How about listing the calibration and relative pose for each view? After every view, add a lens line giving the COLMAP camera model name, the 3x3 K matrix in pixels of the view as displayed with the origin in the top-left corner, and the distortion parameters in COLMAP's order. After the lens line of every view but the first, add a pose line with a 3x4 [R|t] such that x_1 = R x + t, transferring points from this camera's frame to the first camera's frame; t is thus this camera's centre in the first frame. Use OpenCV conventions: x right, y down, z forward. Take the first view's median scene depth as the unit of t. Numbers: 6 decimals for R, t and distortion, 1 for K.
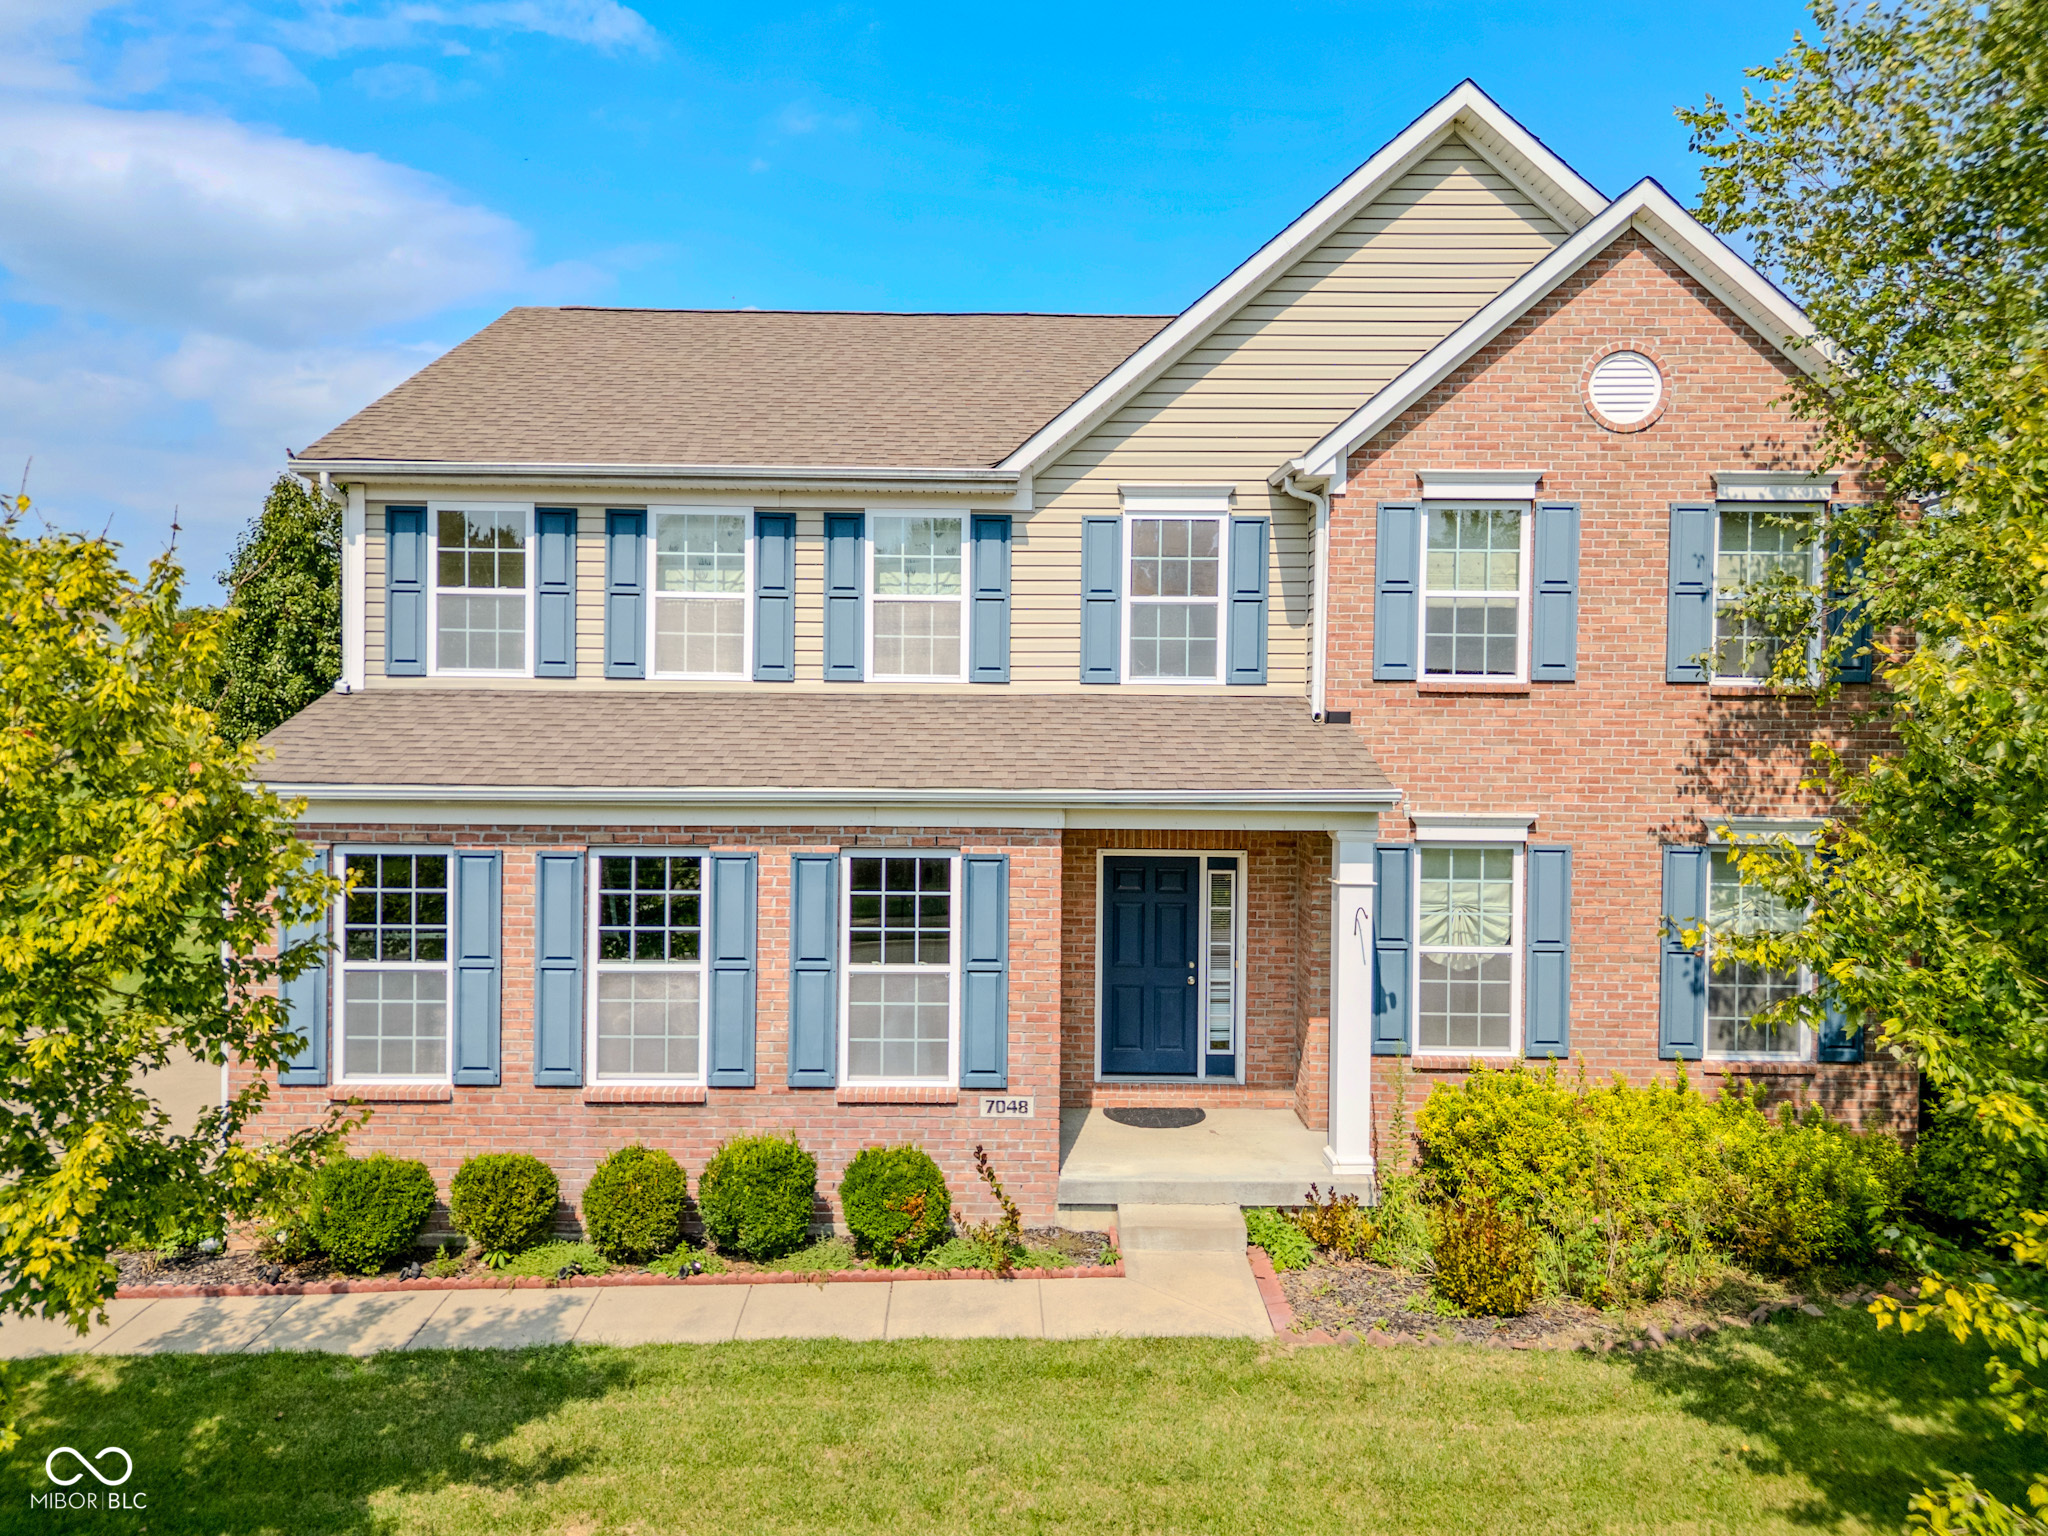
lens RADIAL K [[1456.3, 0, 1003.9], [0, 1456.3, 758.4], [0, 0, 1]] dist [0.054642, 0.001120]
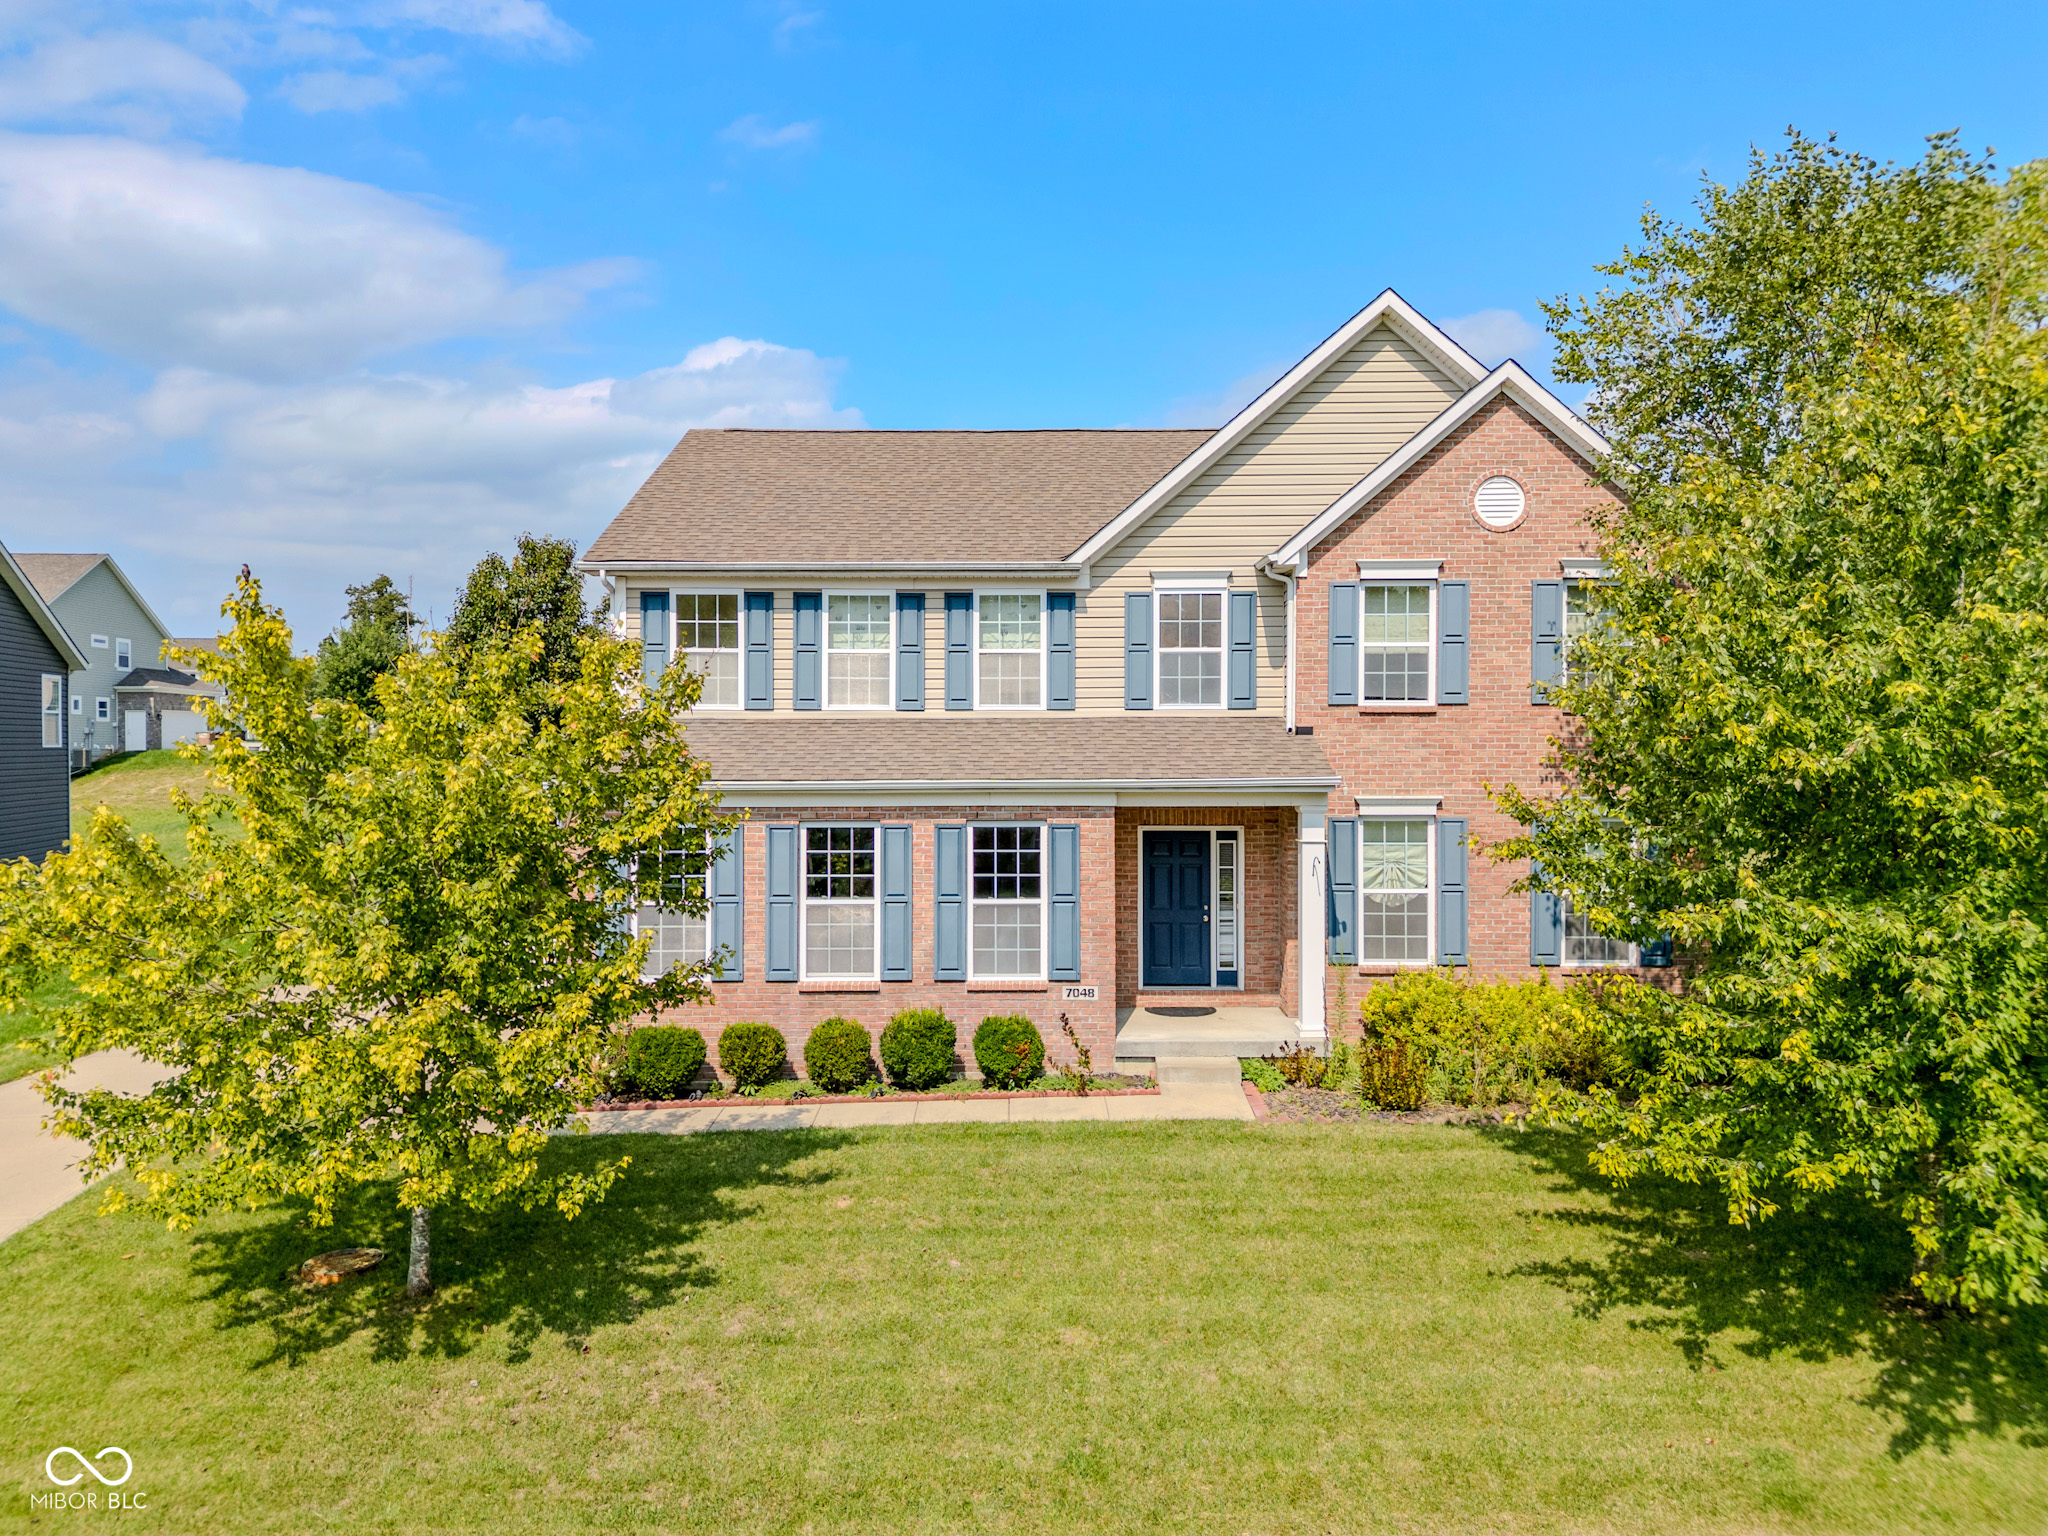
lens RADIAL K [[1432.9, 0, 1024.0], [0, 1432.9, 768.0], [0, 0, 1]] dist [0.104387, -0.098114]
pose [[0.999877, -0.010842, -0.011315, -0.032880], [0.010682, 0.999843, -0.014137, 0.025989], [0.011466, 0.014014, 0.999836, -0.428327]]
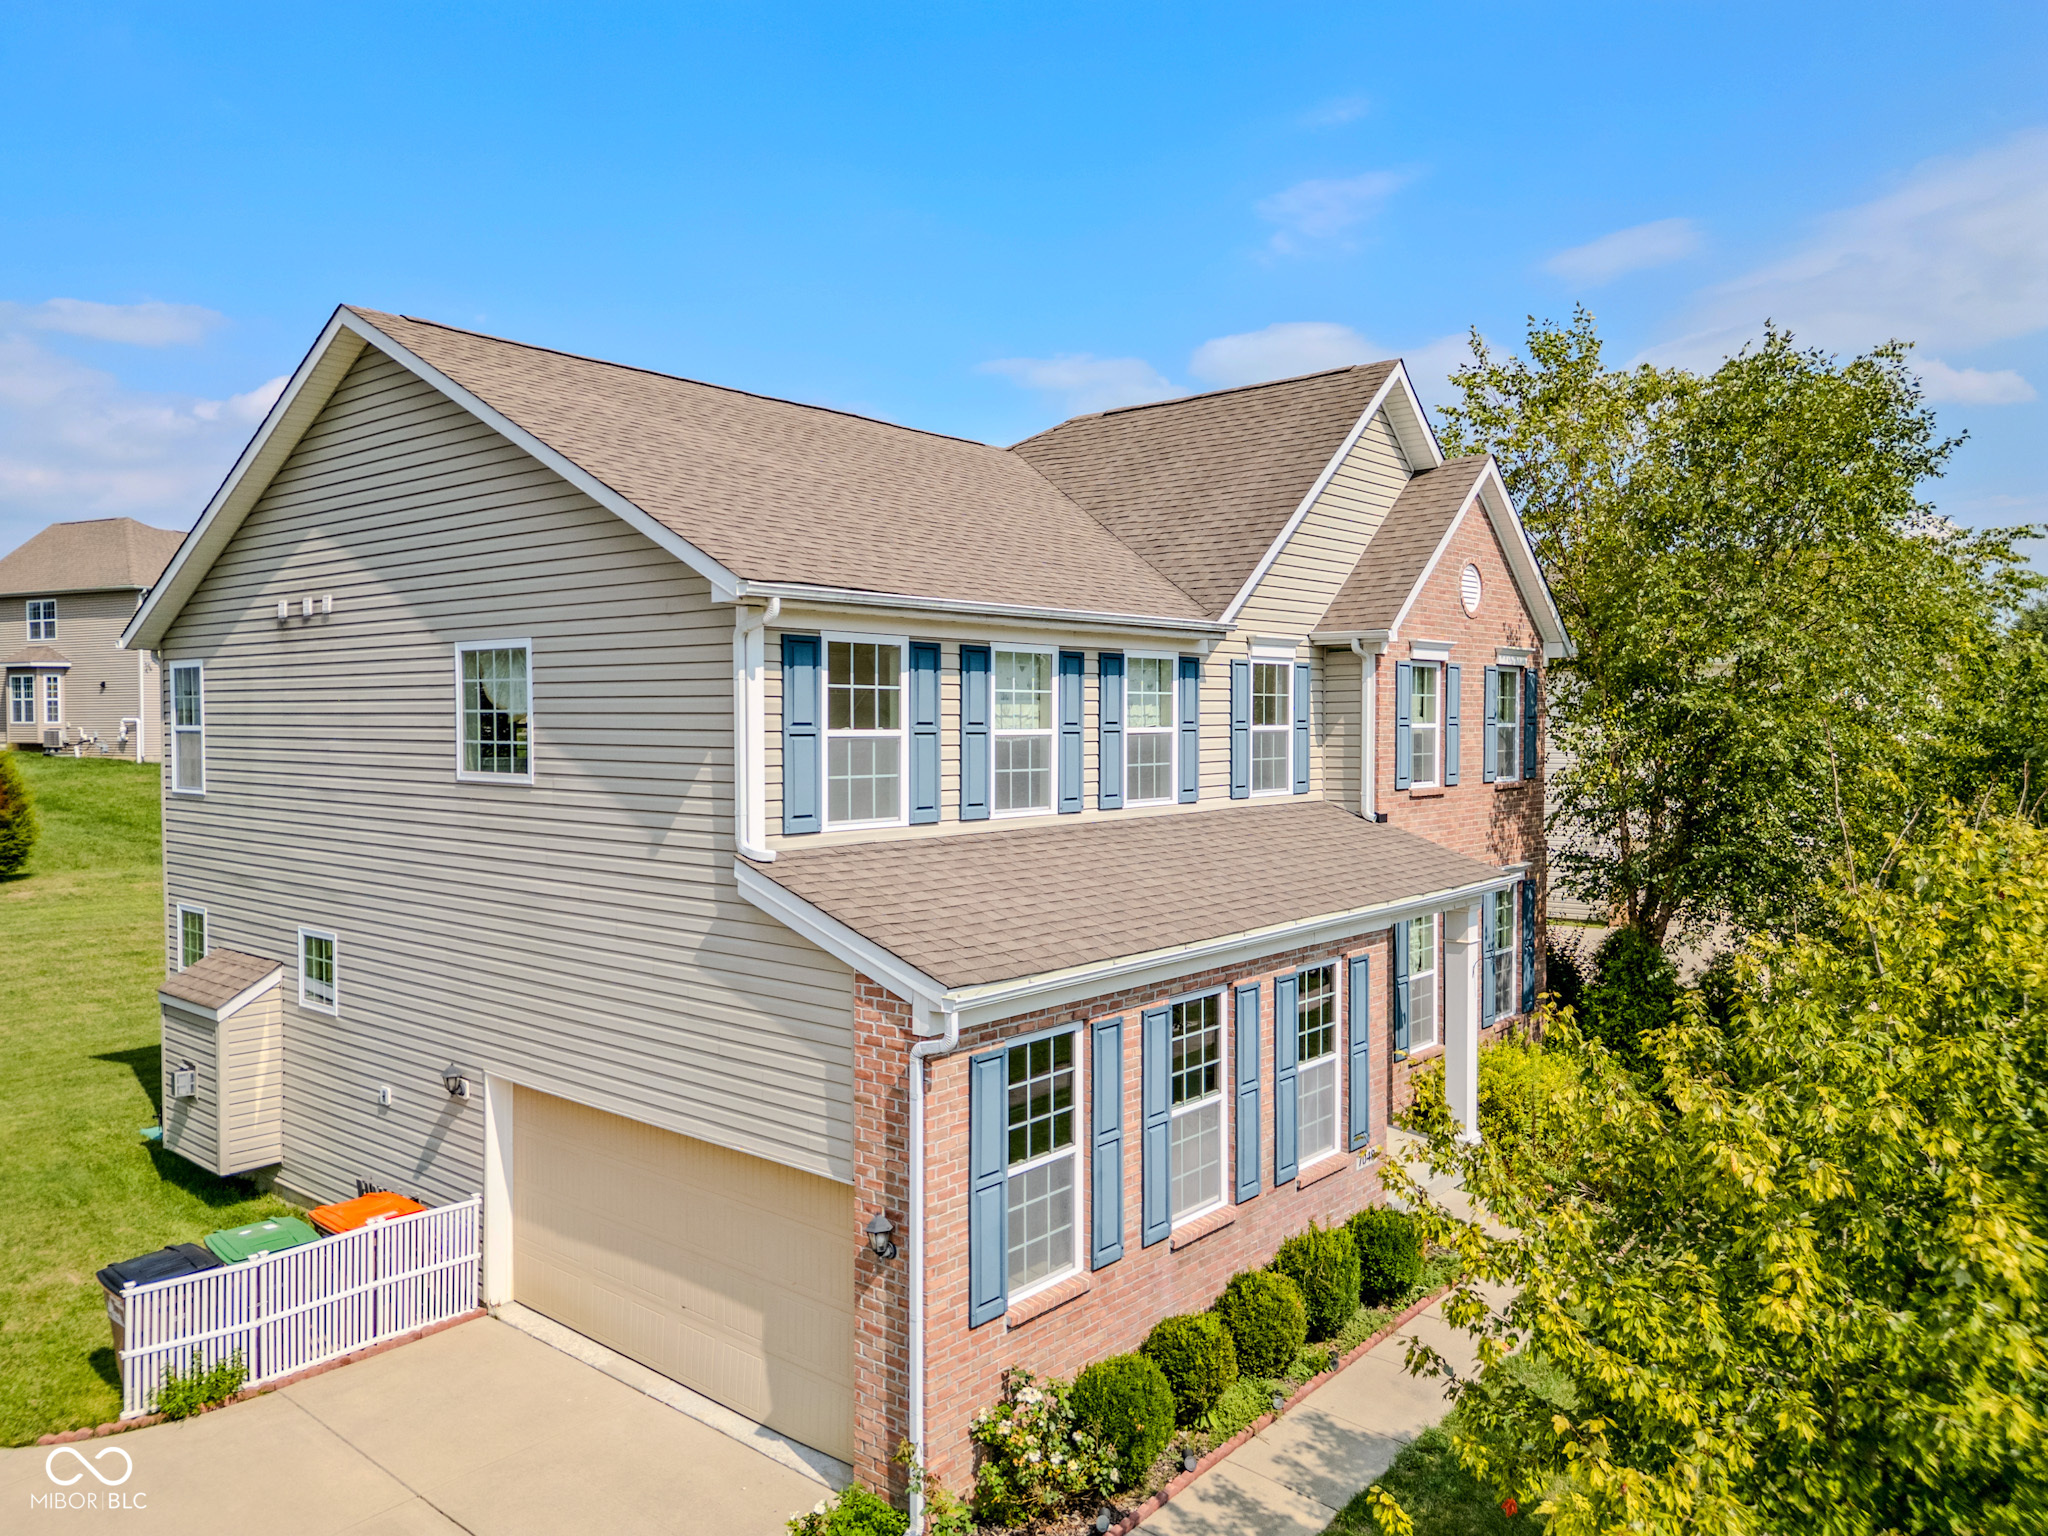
lens RADIAL K [[1446.7, 0, 1024.0], [0, 1446.7, 768.0], [0, 0, 1]] dist [0.064028, -0.056020]
pose [[0.651728, -0.037730, 0.757514, -1.012599], [0.024299, 0.999288, 0.028867, -0.122276], [-0.758063, -0.000406, 0.652181, 0.374764]]
